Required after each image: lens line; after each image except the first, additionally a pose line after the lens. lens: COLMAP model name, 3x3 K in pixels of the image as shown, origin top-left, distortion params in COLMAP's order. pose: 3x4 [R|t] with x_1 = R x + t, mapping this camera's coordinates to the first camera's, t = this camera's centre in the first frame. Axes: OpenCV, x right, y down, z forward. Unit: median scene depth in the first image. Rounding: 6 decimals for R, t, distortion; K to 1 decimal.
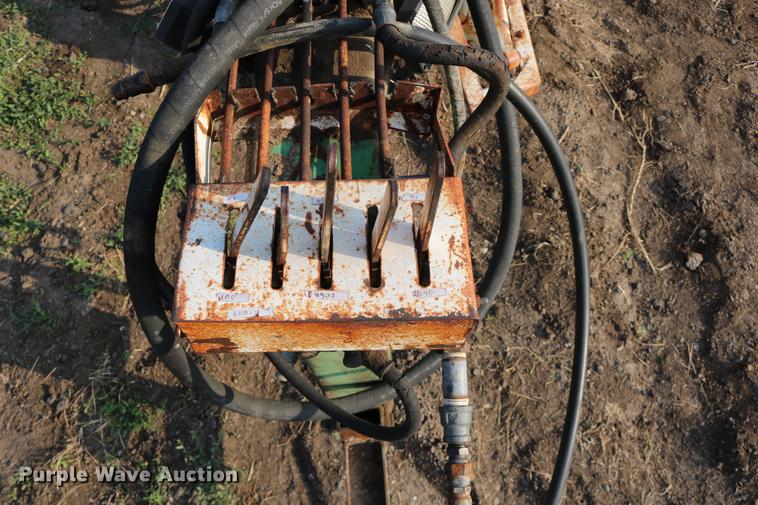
lens RADIAL K [[622.9, 0, 379.7], [0, 622.9, 251.9], [0, 0, 1]] dist [-0.154937, 0.123268]
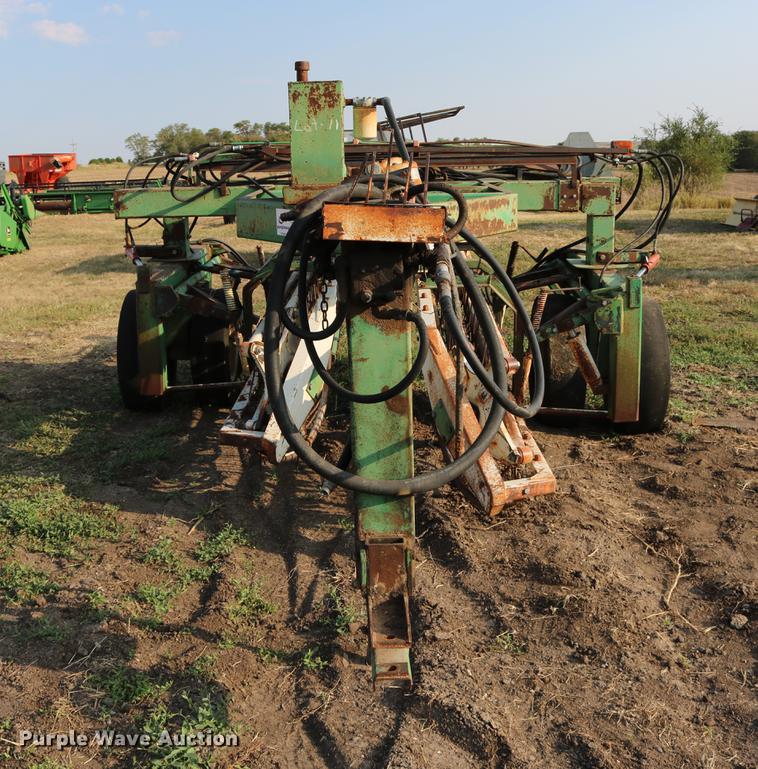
lens RADIAL K [[986.0, 0, 346.3], [0, 986.0, 387.5], [0, 0, 1]] dist [-0.122788, 0.000000]
pose [[0.997271, 0.014294, -0.072434, 0.015187], [-0.064458, 0.646981, -0.759777, 0.965811], [0.036003, 0.762372, 0.646136, -0.268020]]
